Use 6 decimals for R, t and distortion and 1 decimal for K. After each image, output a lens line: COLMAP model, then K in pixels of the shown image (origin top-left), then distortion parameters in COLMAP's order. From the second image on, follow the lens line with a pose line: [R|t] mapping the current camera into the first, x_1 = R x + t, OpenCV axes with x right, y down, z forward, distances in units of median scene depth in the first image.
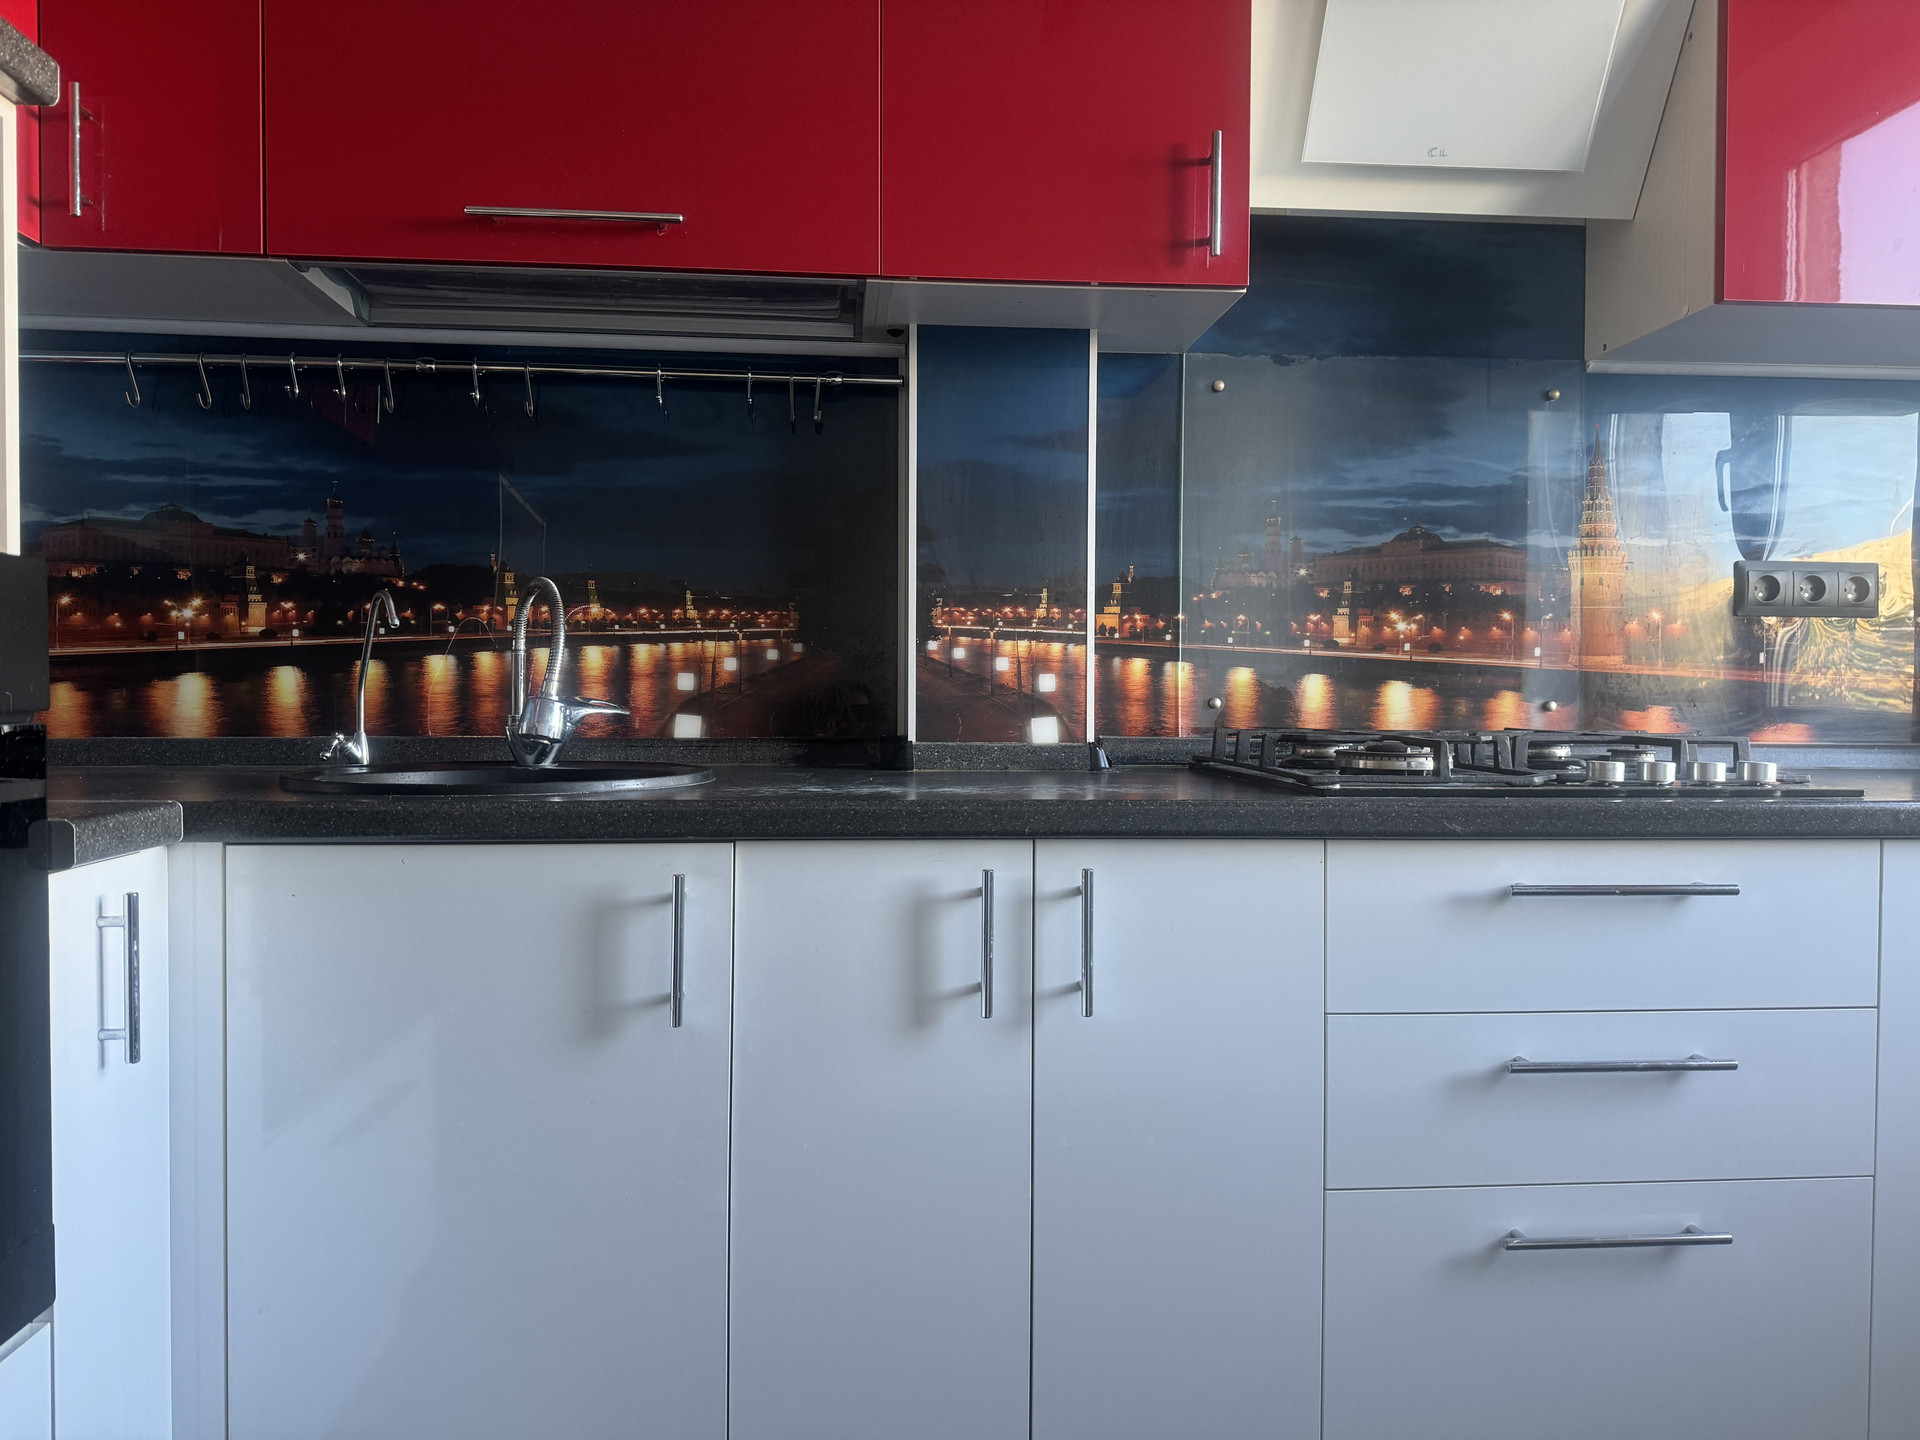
lens RADIAL K [[1340.1, 0, 960.0], [0, 1340.1, 720.0], [0, 0, 1]] dist [0.171185, -0.293679]
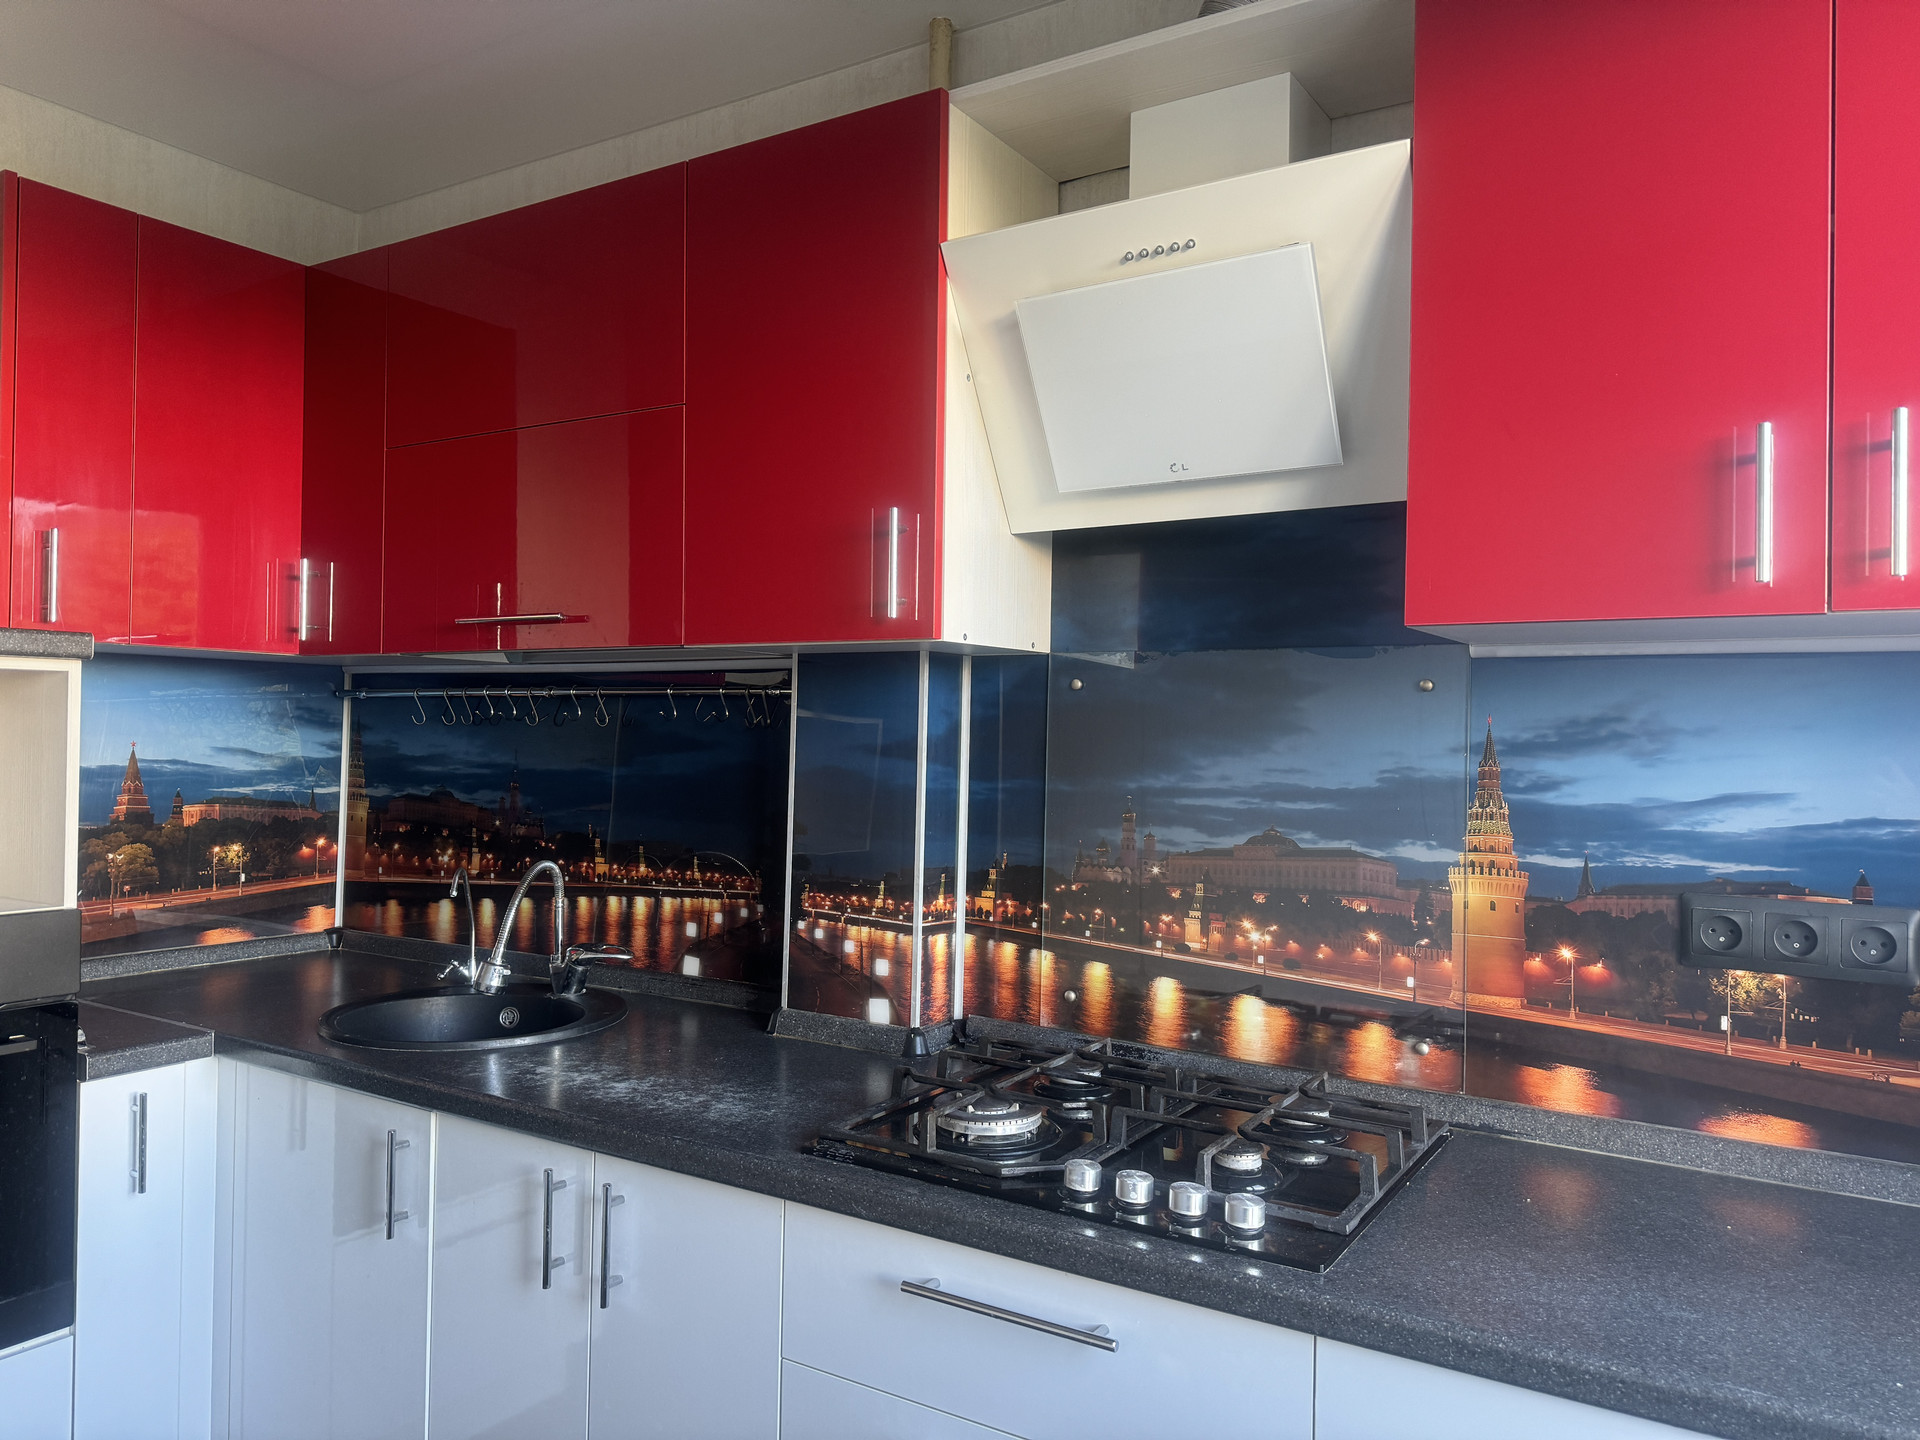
lens RADIAL K [[1340.1, 0, 960.0], [0, 1340.1, 720.0], [0, 0, 1]] dist [0.171185, -0.293679]
pose [[0.796788, 0.002209, -0.604255, 0.738789], [-0.025891, 0.999200, -0.030488, -0.187147], [0.603704, 0.039937, 0.796207, 0.140548]]
